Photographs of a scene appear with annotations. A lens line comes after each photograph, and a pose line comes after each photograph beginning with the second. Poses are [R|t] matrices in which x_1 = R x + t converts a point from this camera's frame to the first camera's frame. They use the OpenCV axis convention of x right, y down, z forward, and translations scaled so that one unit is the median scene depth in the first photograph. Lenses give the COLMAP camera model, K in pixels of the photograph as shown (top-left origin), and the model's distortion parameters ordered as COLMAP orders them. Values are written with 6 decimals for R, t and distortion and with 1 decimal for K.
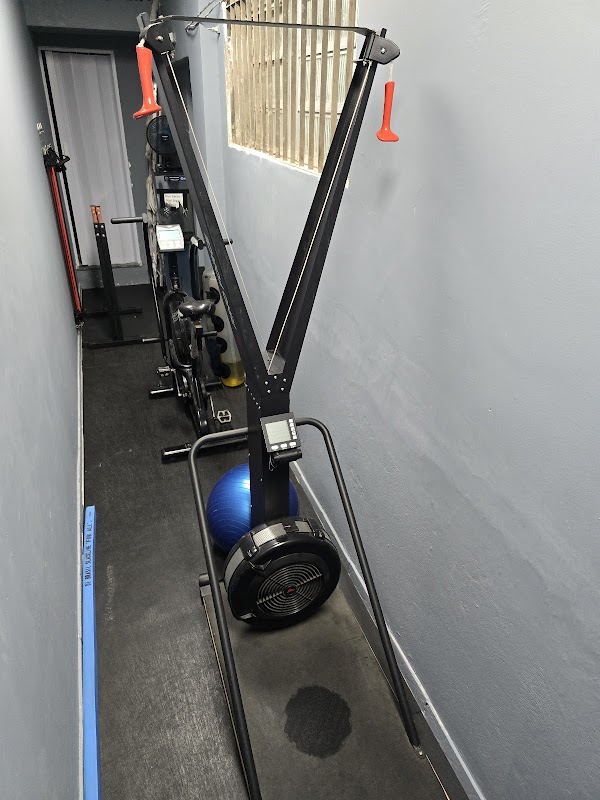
lens RADIAL K [[549.6, 0, 301.6], [0, 549.6, 396.1], [0, 0, 1]] dist [0.051385, -0.000705]
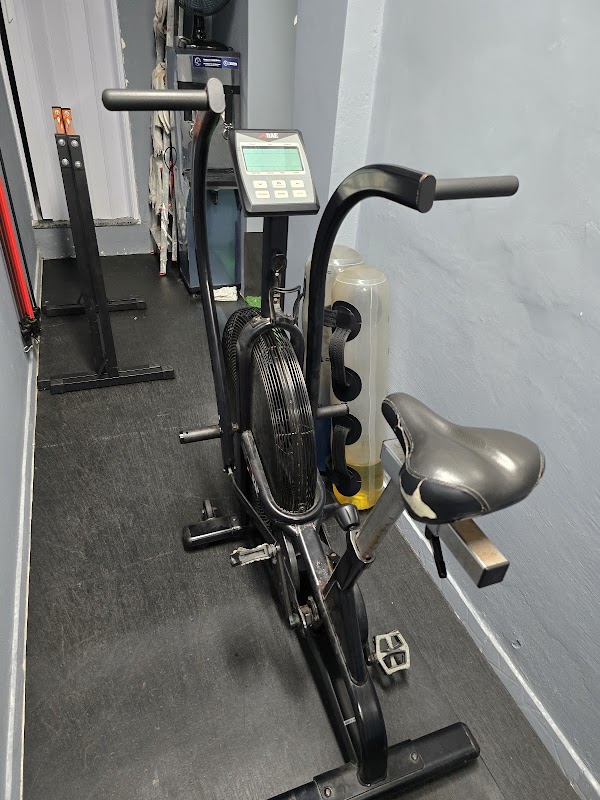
lens RADIAL K [[549.6, 0, 298.3], [0, 549.6, 403.3], [0, 0, 1]] dist [0.051385, -0.000705]
pose [[0.999104, 0.027578, 0.032105, -0.166883], [-0.030331, 0.995596, 0.088702, -0.125789], [-0.029518, -0.089596, 0.995541, 0.468966]]
